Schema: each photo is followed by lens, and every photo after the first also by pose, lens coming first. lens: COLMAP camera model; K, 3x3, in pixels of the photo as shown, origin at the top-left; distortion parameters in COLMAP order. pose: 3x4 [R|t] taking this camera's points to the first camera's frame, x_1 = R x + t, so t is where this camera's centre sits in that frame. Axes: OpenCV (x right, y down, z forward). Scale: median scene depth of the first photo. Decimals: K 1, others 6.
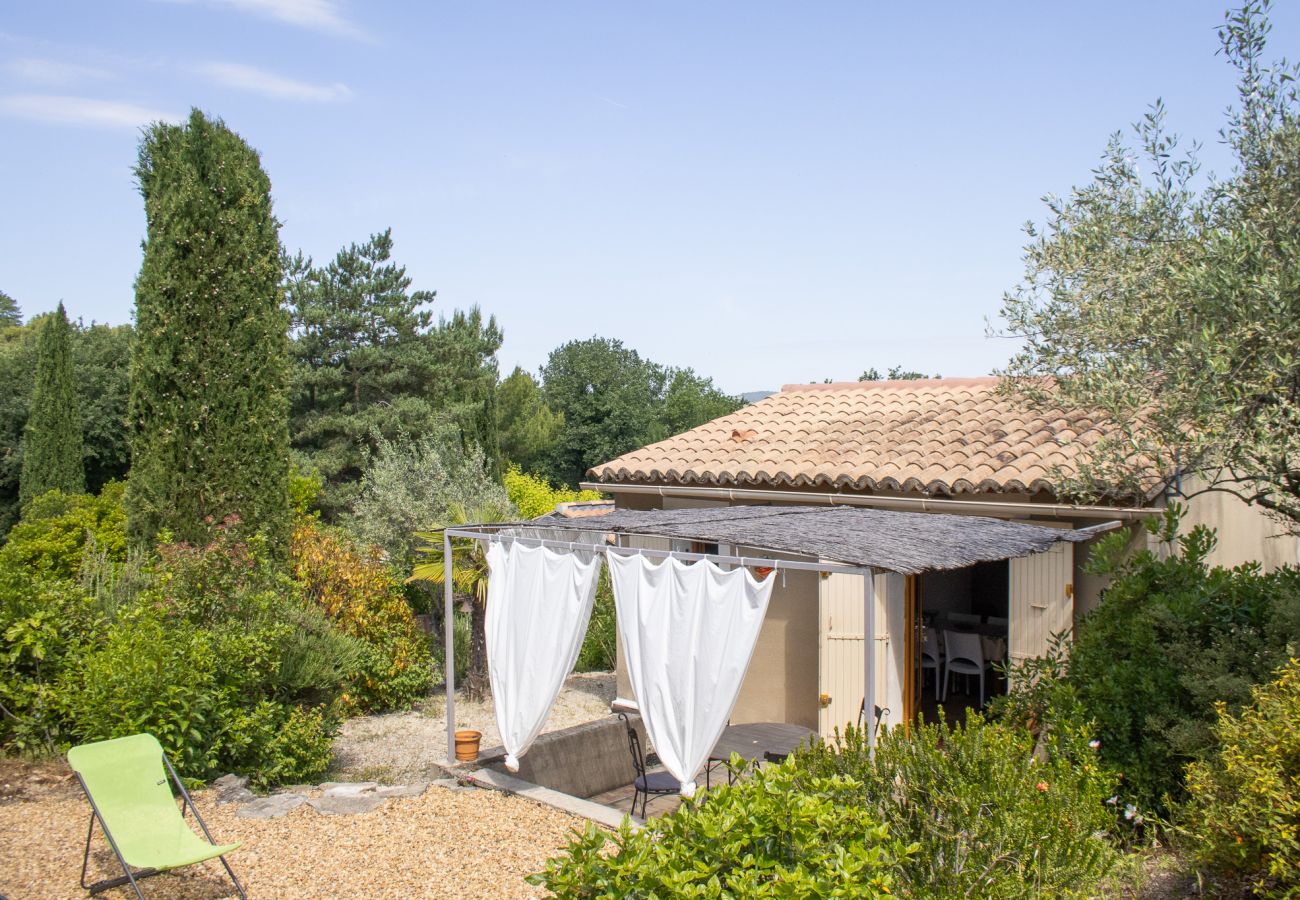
lens RADIAL K [[1260.5, 0, 650.0], [0, 1260.5, 450.0], [0, 0, 1]] dist [-0.159618, 0.316372]
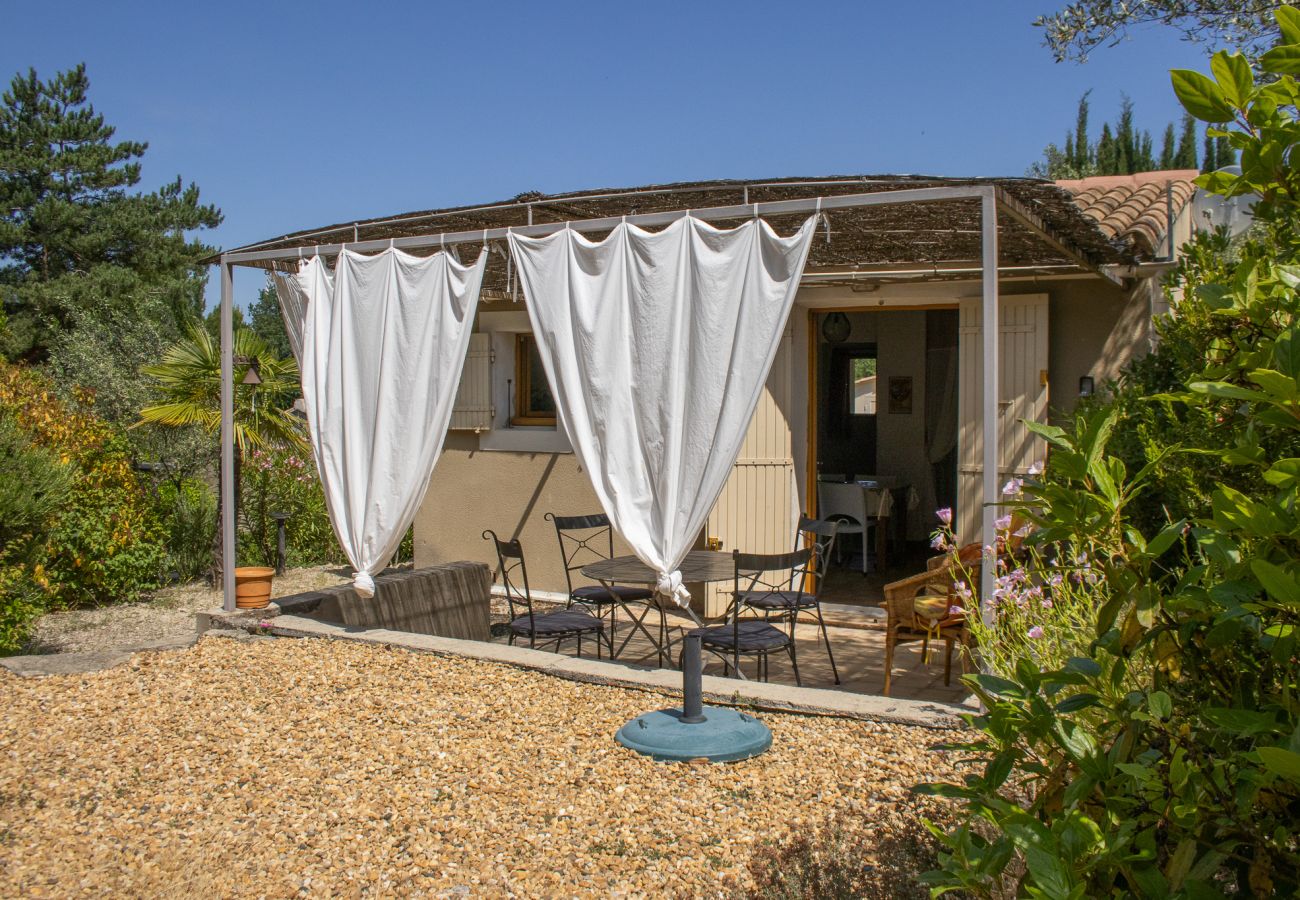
lens RADIAL K [[1260.5, 0, 650.0], [0, 1260.5, 450.0], [0, 0, 1]] dist [-0.159618, 0.316372]
pose [[0.972725, -0.002080, 0.231951, -0.060322], [-0.003339, 0.999731, 0.022966, 0.094861], [-0.231936, -0.023114, 0.972456, 0.194784]]
